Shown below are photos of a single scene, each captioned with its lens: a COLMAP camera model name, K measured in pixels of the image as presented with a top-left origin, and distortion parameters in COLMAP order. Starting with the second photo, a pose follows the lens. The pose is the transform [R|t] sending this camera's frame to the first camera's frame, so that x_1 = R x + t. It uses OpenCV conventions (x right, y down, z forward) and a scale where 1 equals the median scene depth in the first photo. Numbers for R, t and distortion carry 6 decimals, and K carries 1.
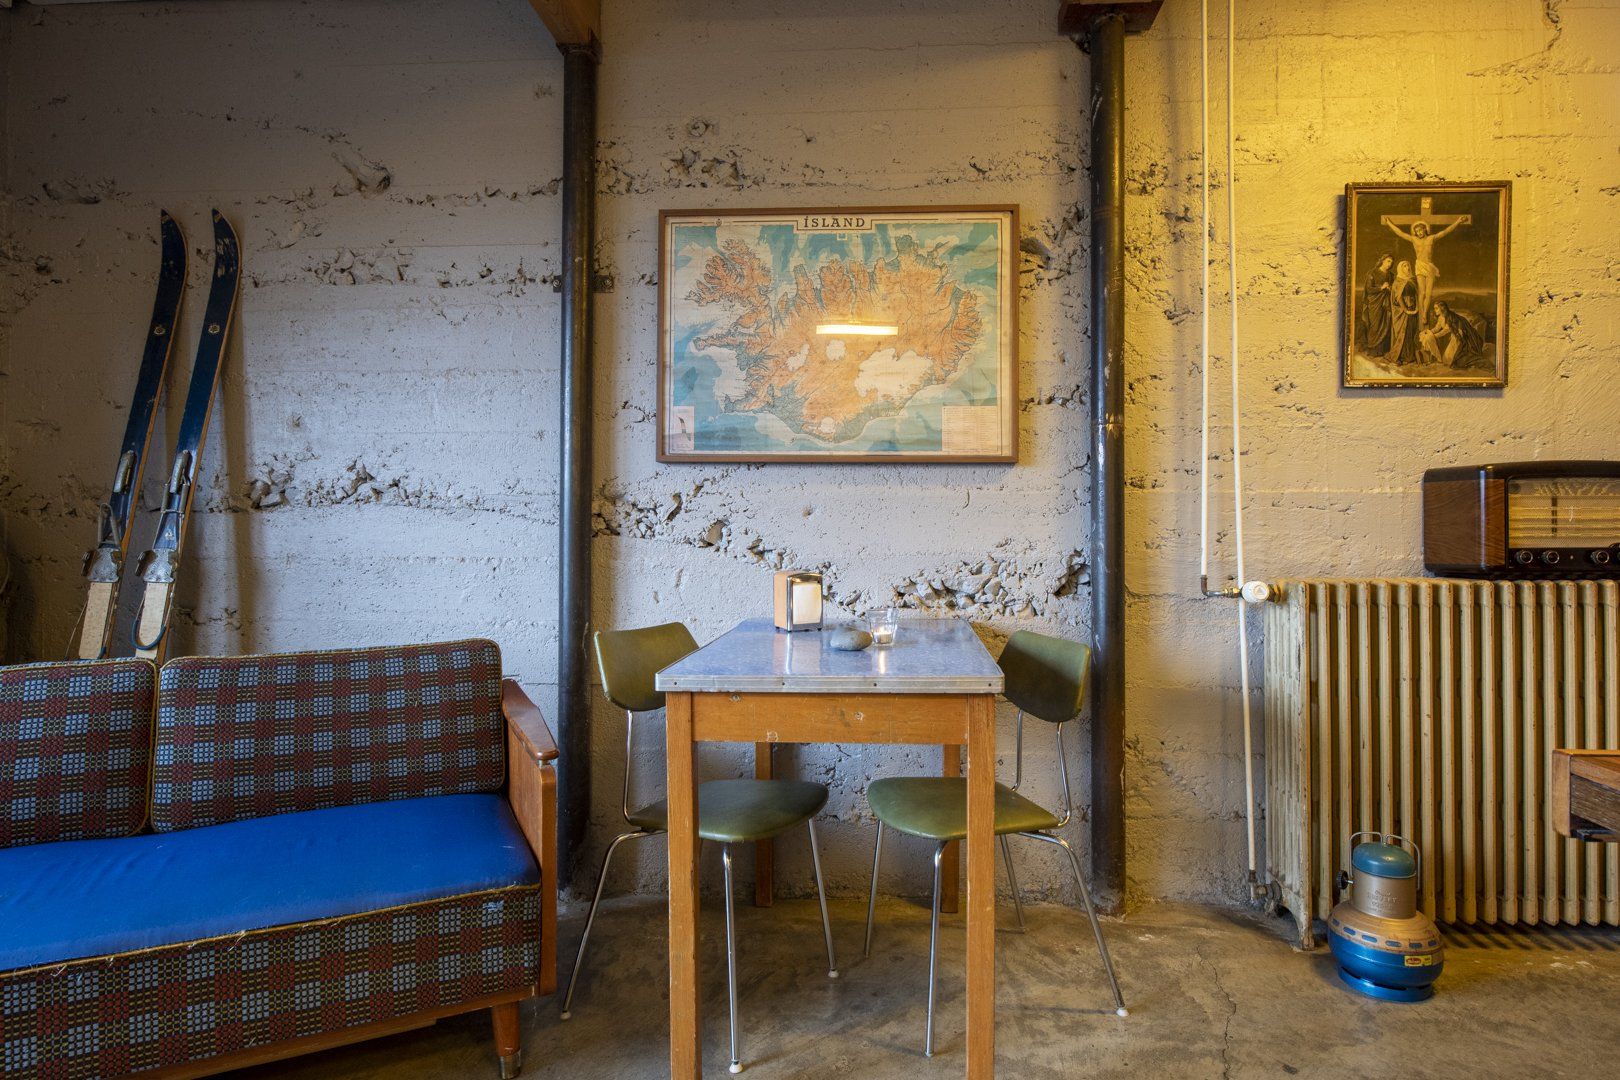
lens RADIAL K [[886.6, 0, 845.7], [0, 886.6, 529.0], [0, 0, 1]] dist [-0.002943, -0.002962]
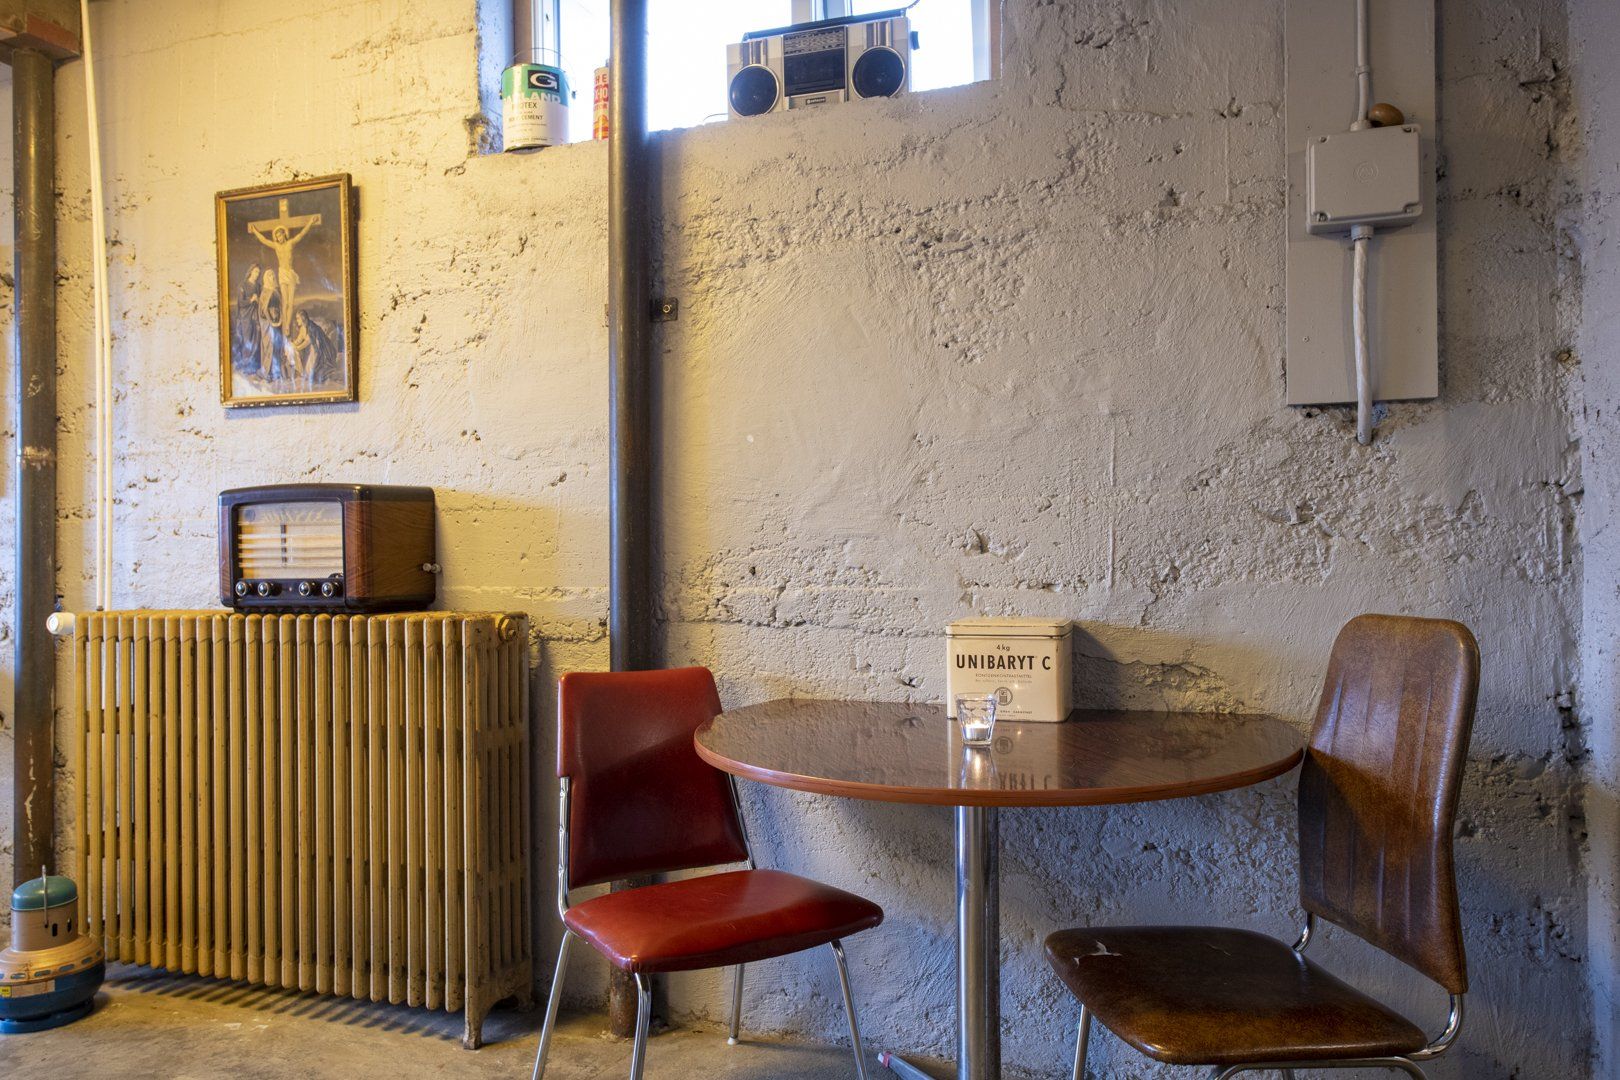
lens RADIAL K [[1111.1, 0, 849.3], [0, 1111.1, 531.3], [0, 0, 1]] dist [0.003306, -0.000529]
pose [[0.959670, -0.016021, -0.280673, 1.508666], [0.016517, 0.999863, -0.000598, -0.016097], [0.280644, -0.004062, 0.959803, 0.043527]]
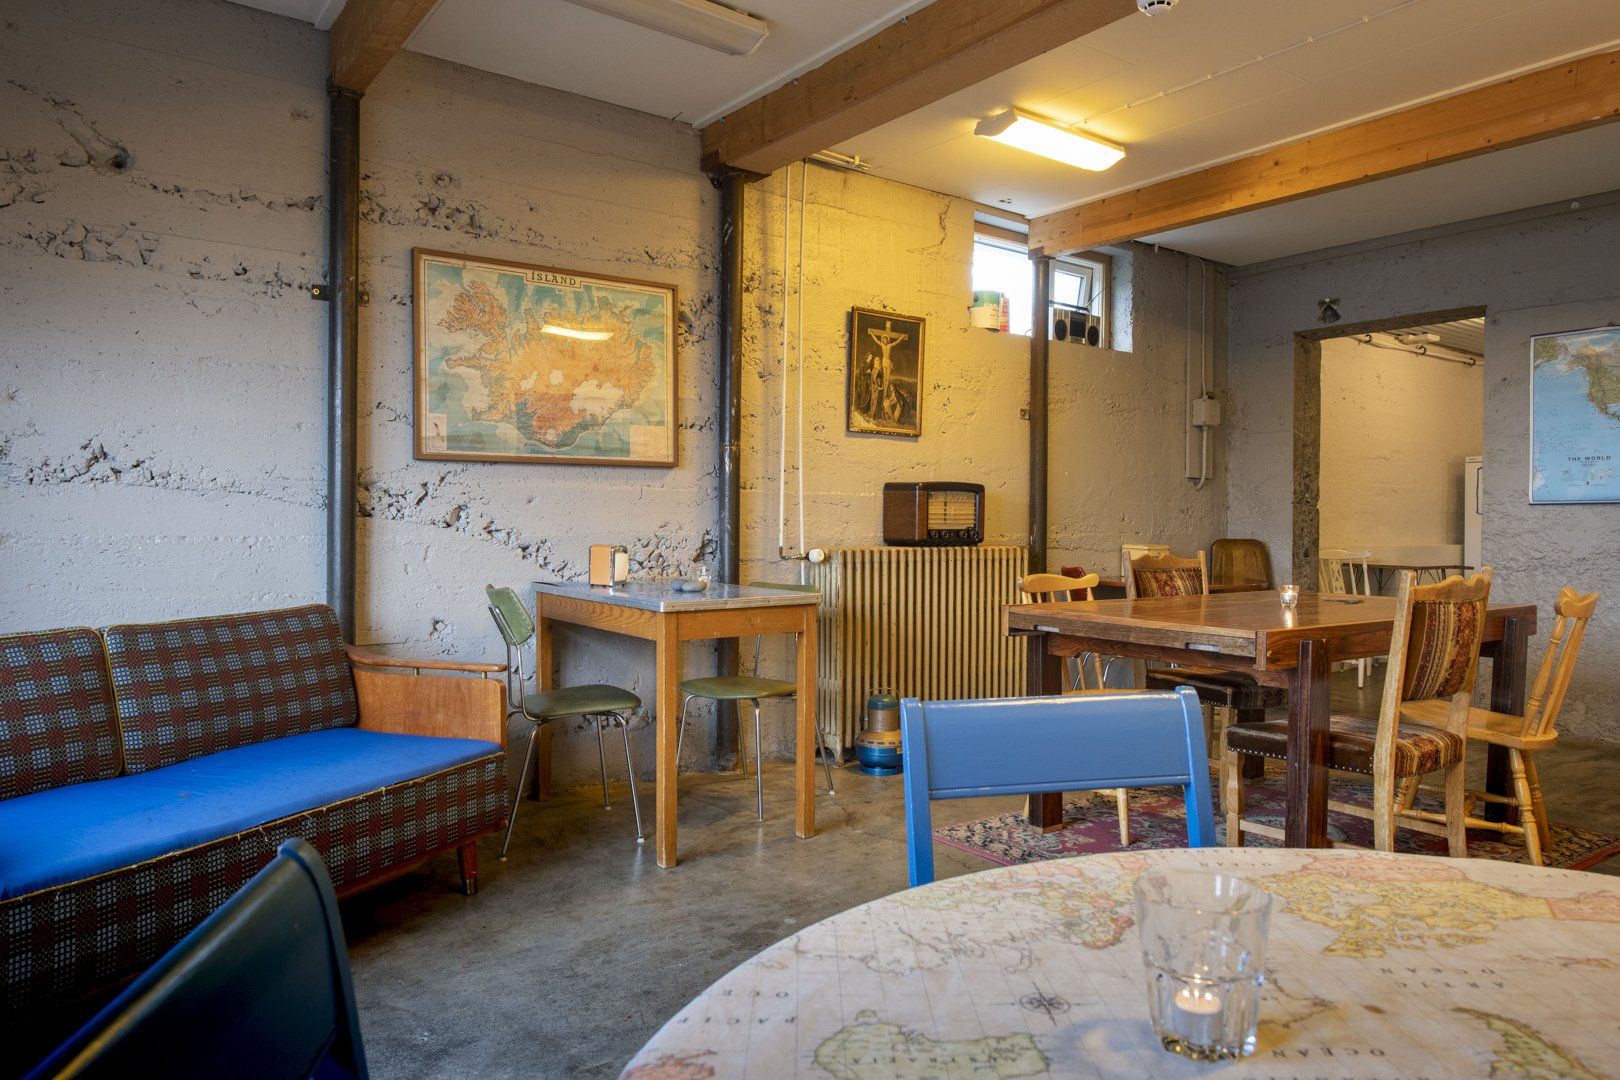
lens RADIAL K [[1111.1, 0, 849.3], [0, 1111.1, 531.3], [0, 0, 1]] dist [0.003306, -0.000529]
pose [[0.746736, 0.000531, 0.665120, -0.785849], [-0.016829, 0.999695, 0.018095, -0.011535], [-0.664907, -0.024705, 0.746517, -0.526106]]
